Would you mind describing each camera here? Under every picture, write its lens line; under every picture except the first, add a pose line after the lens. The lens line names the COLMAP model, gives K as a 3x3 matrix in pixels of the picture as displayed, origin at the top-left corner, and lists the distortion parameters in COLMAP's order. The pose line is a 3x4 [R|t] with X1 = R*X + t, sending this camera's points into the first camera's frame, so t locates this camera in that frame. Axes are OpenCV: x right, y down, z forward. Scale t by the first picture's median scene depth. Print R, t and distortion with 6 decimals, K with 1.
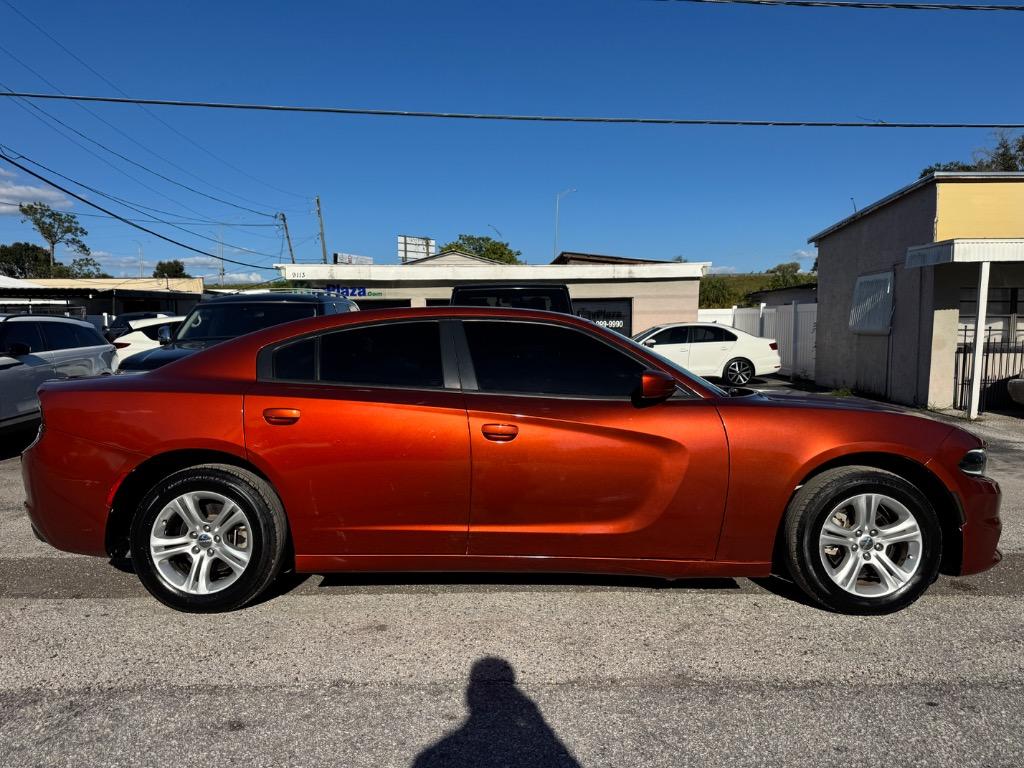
lens RADIAL K [[762.3, 0, 506.8], [0, 762.3, 384.8], [0, 0, 1]] dist [0.023026, -0.006962]
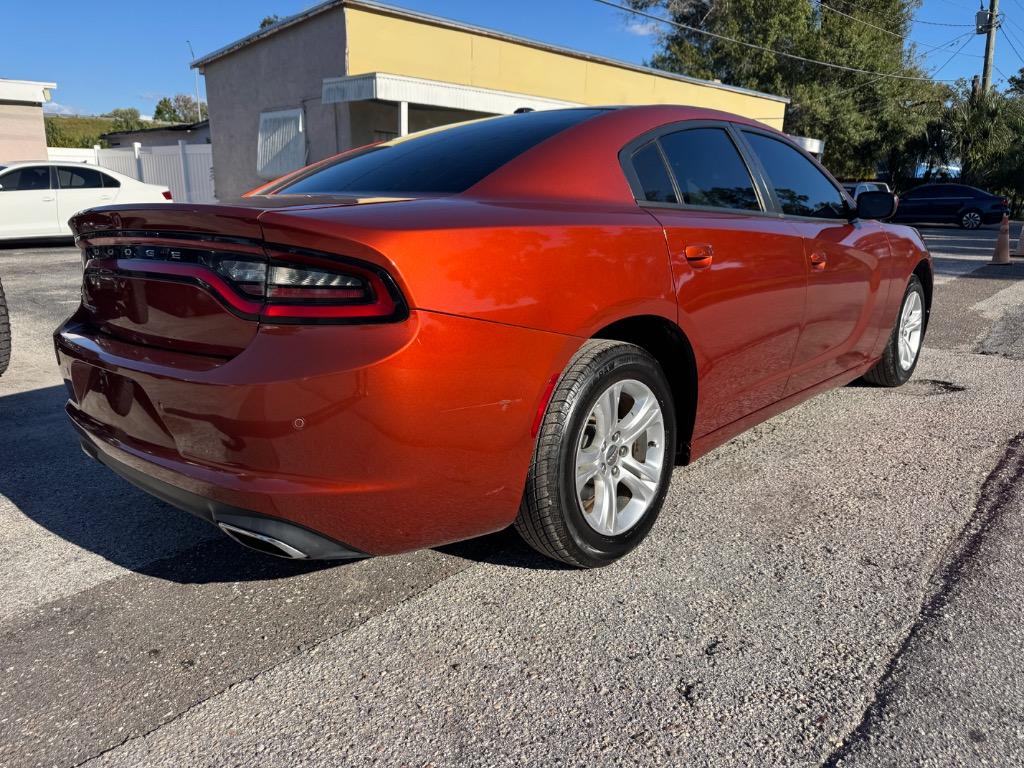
lens RADIAL K [[762.3, 0, 506.8], [0, 762.3, 384.8], [0, 0, 1]] dist [0.023026, -0.006962]
pose [[0.695115, -0.166507, 0.699350, -0.010432], [0.040074, 0.980270, 0.193558, 0.005242], [-0.717781, -0.106519, 0.688073, 0.150982]]
